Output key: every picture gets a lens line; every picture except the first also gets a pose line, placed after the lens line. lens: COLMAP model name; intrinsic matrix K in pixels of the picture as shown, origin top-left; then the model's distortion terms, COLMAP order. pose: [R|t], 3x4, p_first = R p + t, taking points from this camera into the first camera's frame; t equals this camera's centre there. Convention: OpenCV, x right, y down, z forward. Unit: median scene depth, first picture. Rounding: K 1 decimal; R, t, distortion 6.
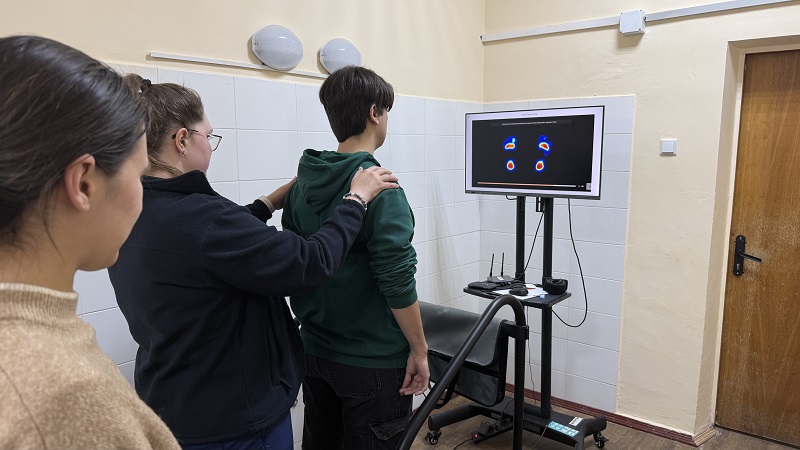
lens RADIAL K [[594.9, 0, 400.0], [0, 594.9, 225.0], [0, 0, 1]] dist [0.153240, -0.230551]
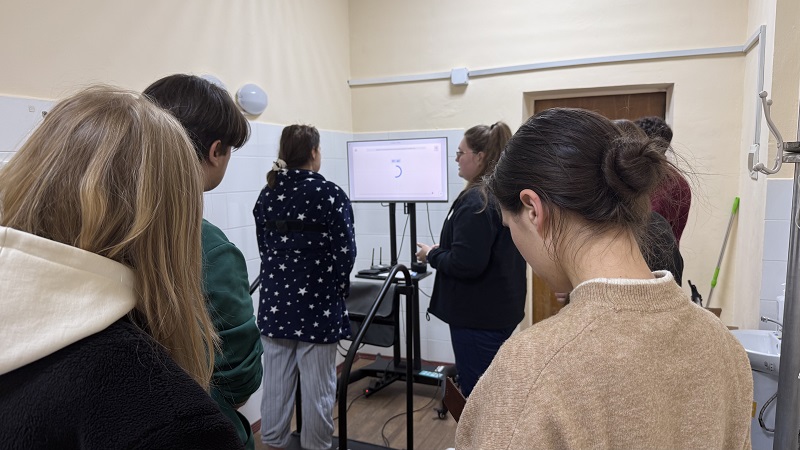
lens RADIAL K [[594.9, 0, 400.0], [0, 594.9, 225.0], [0, 0, 1]] dist [0.153240, -0.230551]
pose [[0.960714, -0.045746, 0.273743, -0.145257], [0.057735, 0.997686, -0.035898, 0.048804], [-0.271467, 0.050292, 0.961133, -0.272714]]
